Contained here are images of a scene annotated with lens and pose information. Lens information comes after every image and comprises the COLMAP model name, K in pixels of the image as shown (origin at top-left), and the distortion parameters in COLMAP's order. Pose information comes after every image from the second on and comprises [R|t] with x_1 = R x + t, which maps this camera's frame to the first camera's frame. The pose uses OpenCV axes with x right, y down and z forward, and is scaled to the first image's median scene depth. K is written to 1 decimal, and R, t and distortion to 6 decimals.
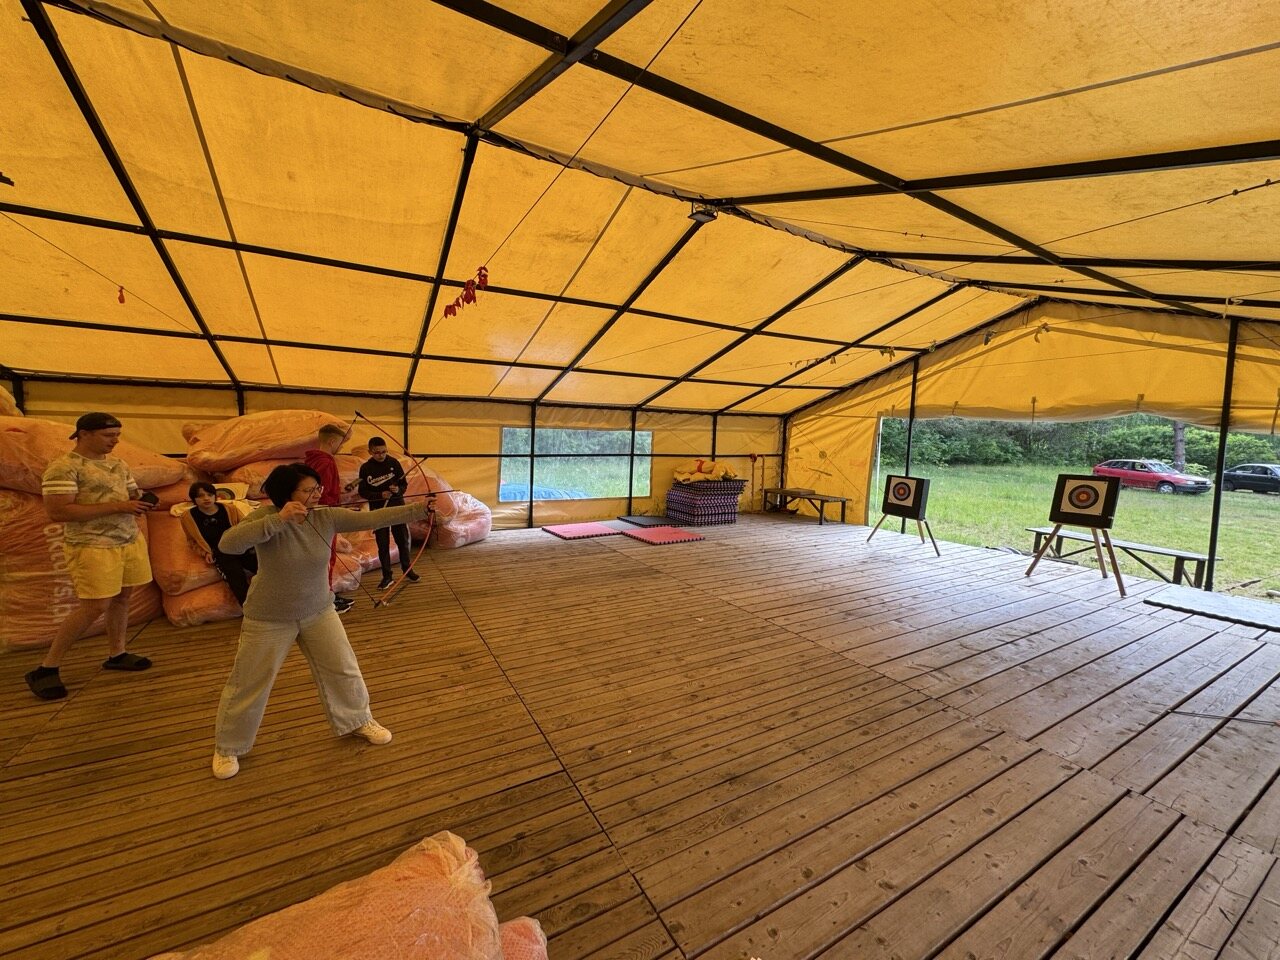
lens RADIAL K [[508.7, 0, 637.8], [0, 508.7, 478.4], [0, 0, 1]] dist [0.000425, 0.000048]
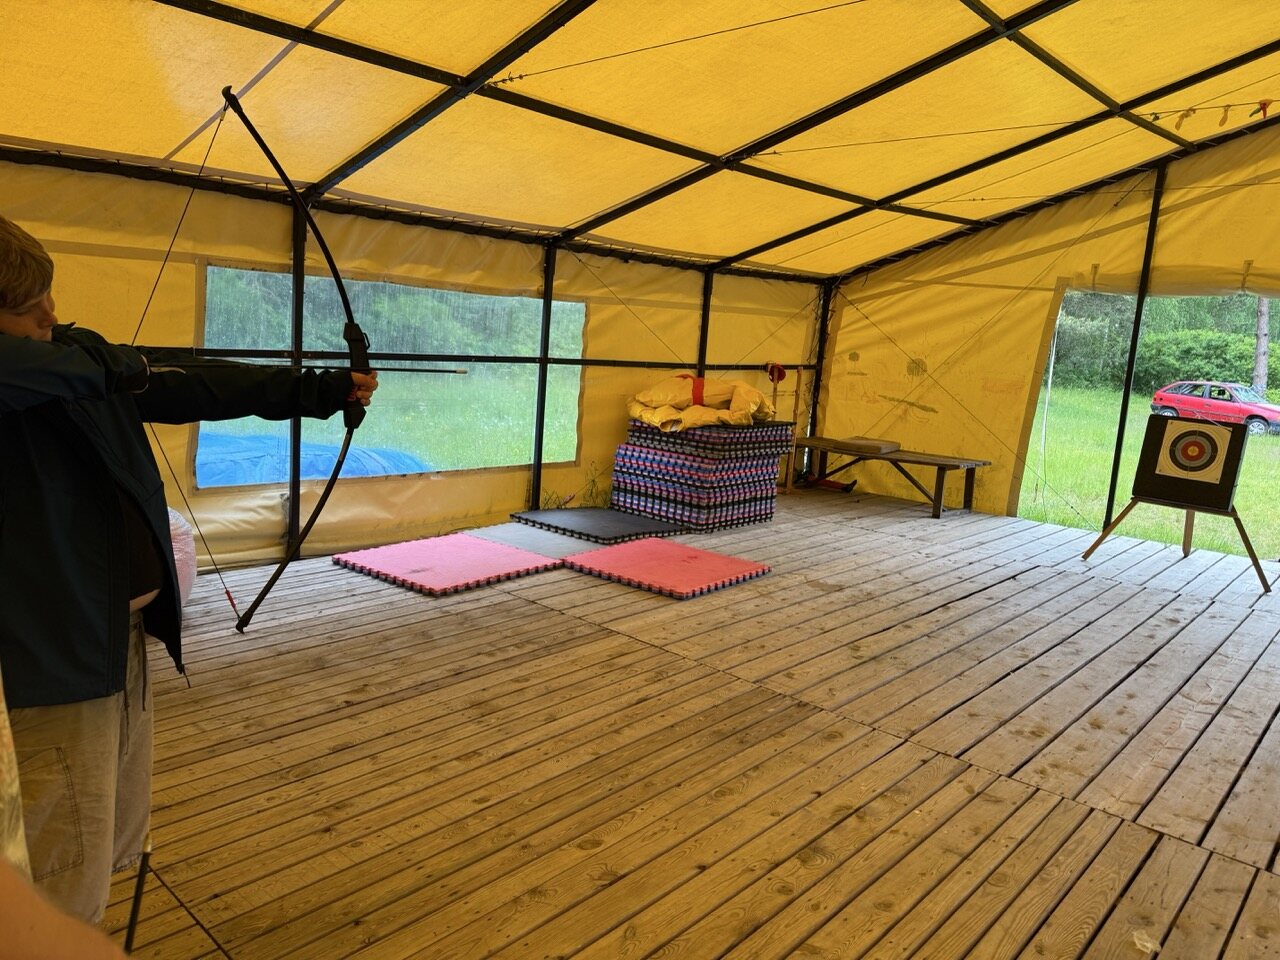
lens RADIAL K [[891.7, 0, 640.8], [0, 891.7, 494.1], [0, 0, 1]] dist [0.073716, -0.091107]
pose [[0.951286, -0.024333, 0.307347, -0.210606], [-0.006852, 0.994966, 0.099982, -0.016052], [-0.308233, -0.097218, 0.946330, 0.399367]]
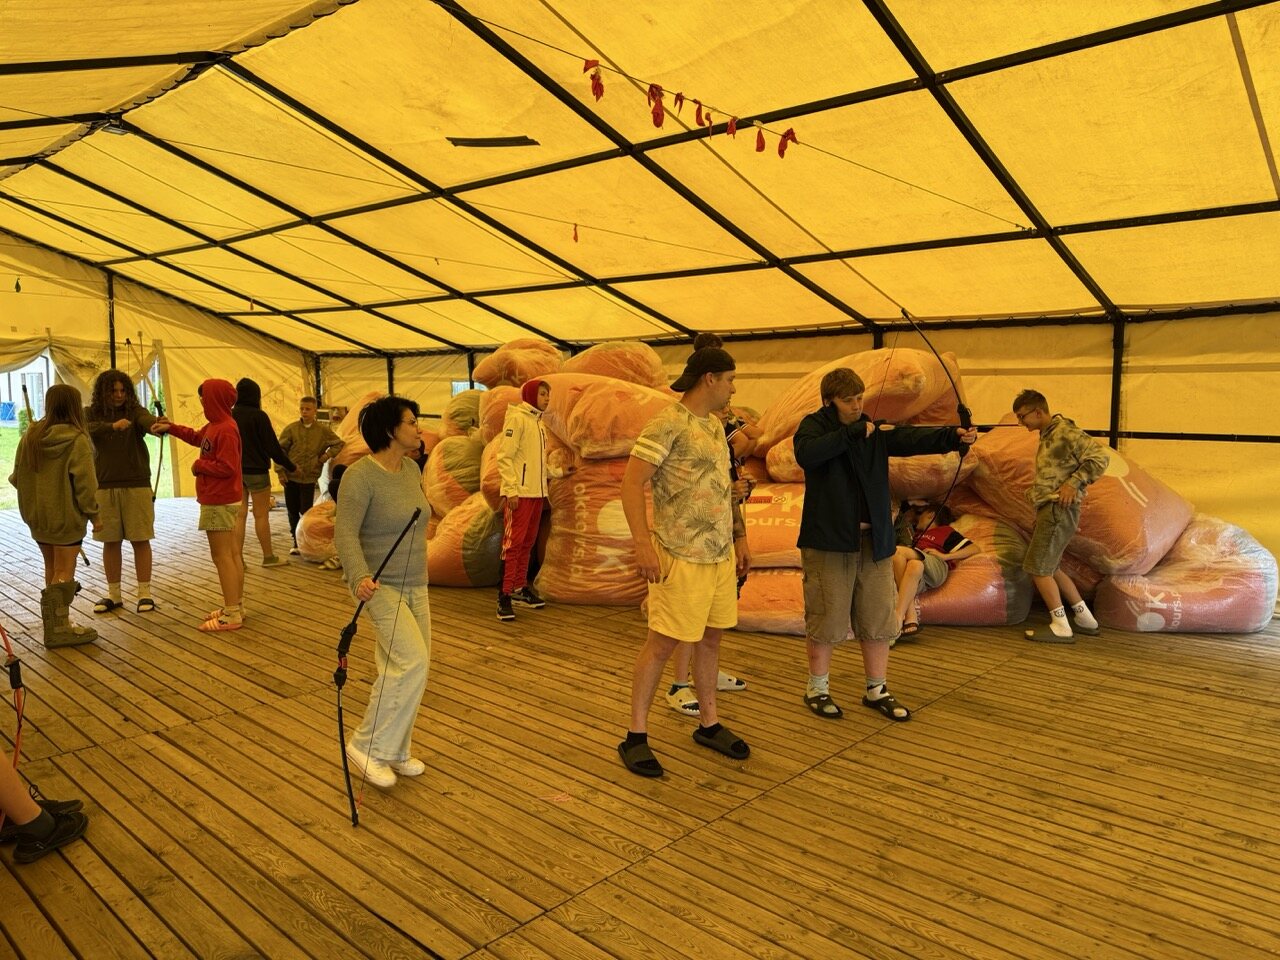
lens RADIAL K [[891.7, 0, 640.8], [0, 891.7, 494.1], [0, 0, 1]] dist [0.073716, -0.091107]
pose [[0.308997, 0.082249, -0.947500, 0.269593], [-0.081686, 0.994867, 0.059722, -0.000701], [0.947548, 0.058943, 0.314130, 0.292684]]
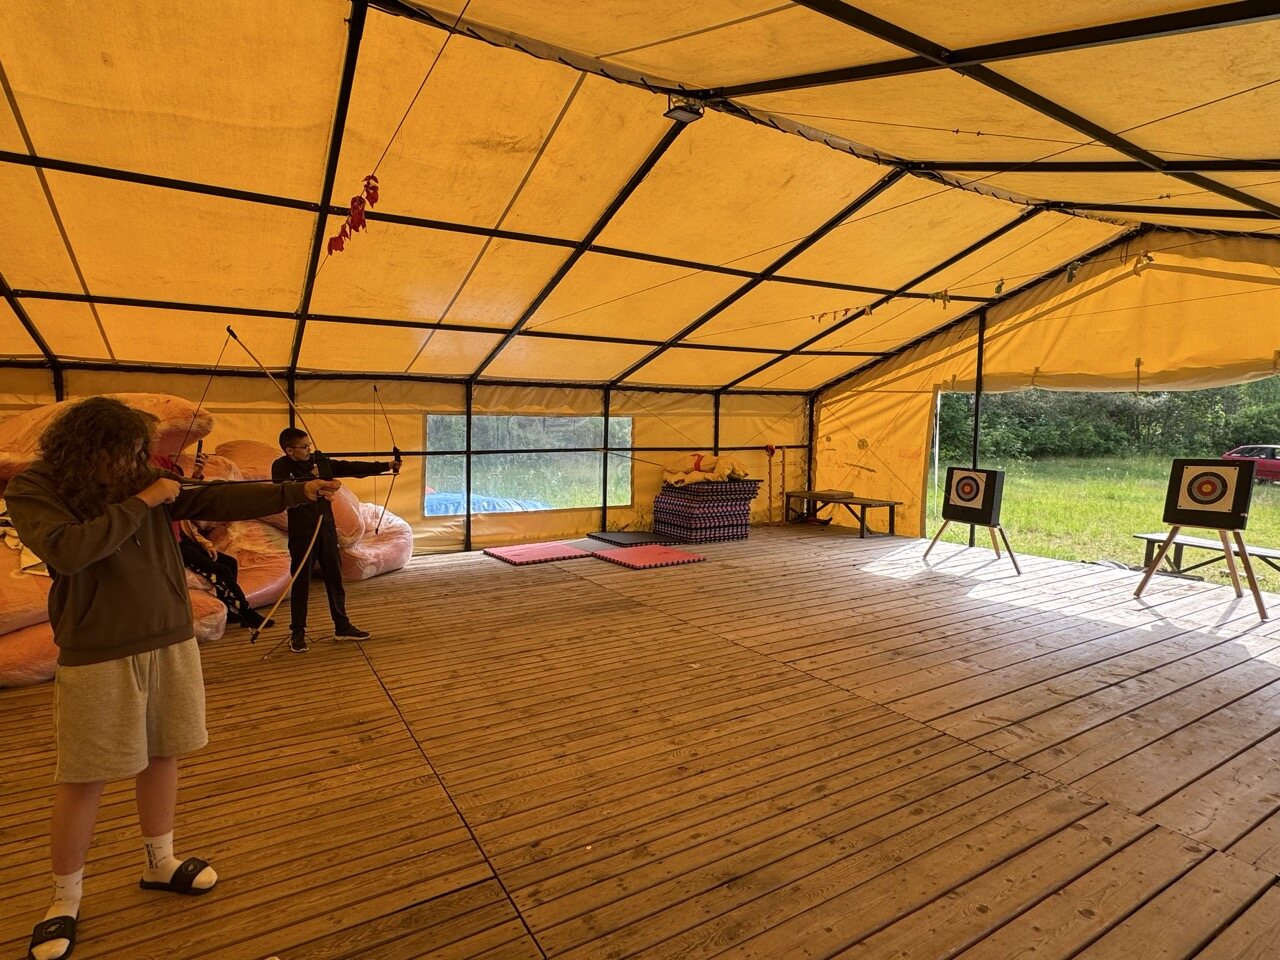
lens RADIAL K [[683.0, 0, 635.7], [0, 683.0, 478.3], [0, 0, 1]] dist [-0.000066, 0.000544]
pose [[0.999536, -0.022447, 0.020607, 0.014879], [0.022705, 0.999666, -0.012375, 0.012084], [-0.020322, 0.012837, 0.999711, 0.013127]]
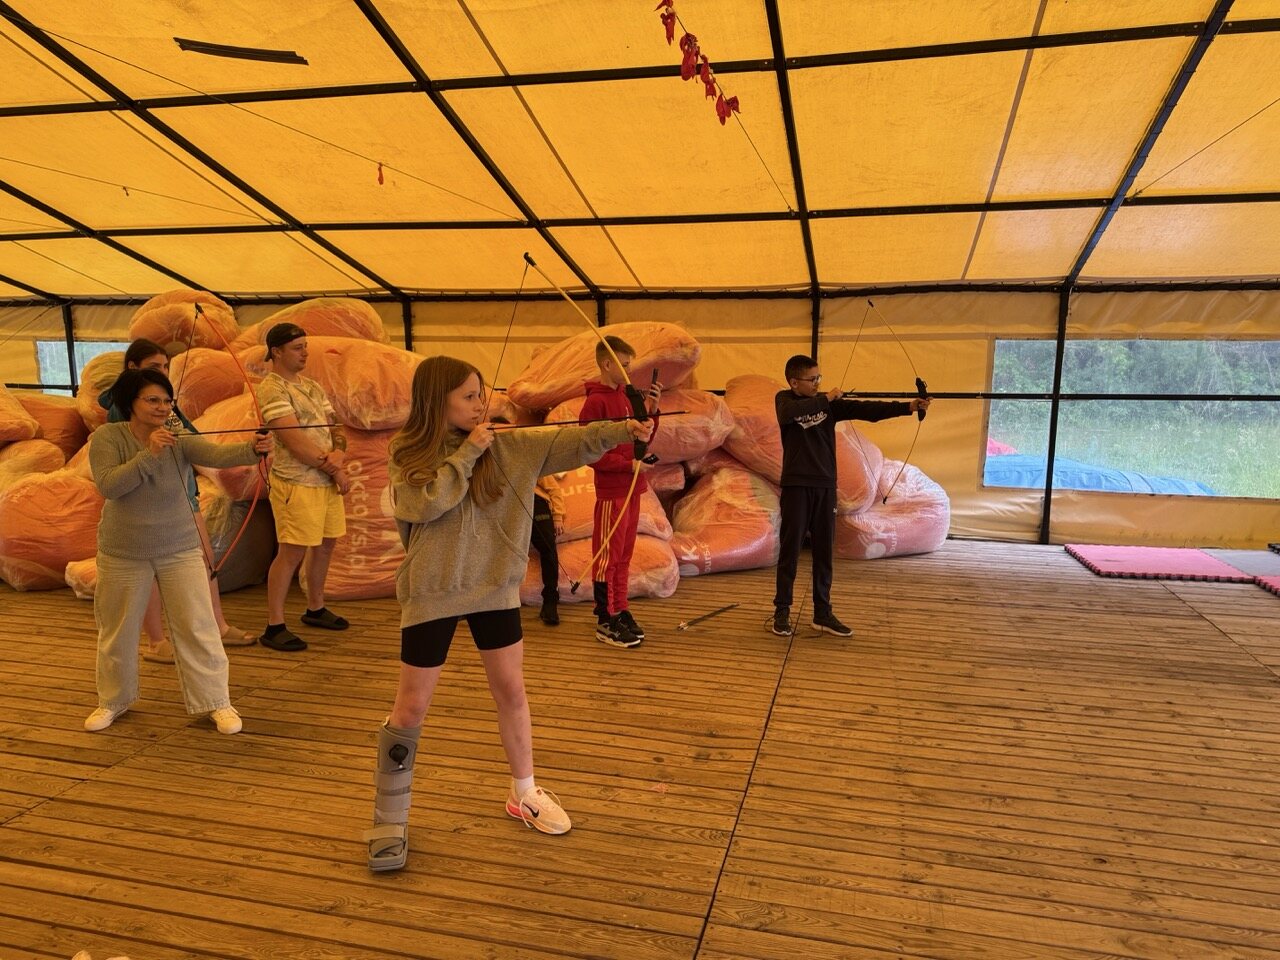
lens RADIAL K [[895.7, 0, 646.6], [0, 895.7, 485.0], [0, 0, 1]] dist [0.073625, -0.092282]
pose [[0.723134, 0.074711, -0.686655, 0.134201], [-0.047702, 0.997161, 0.058260, 0.009240], [0.689059, -0.009375, 0.724645, 0.119488]]
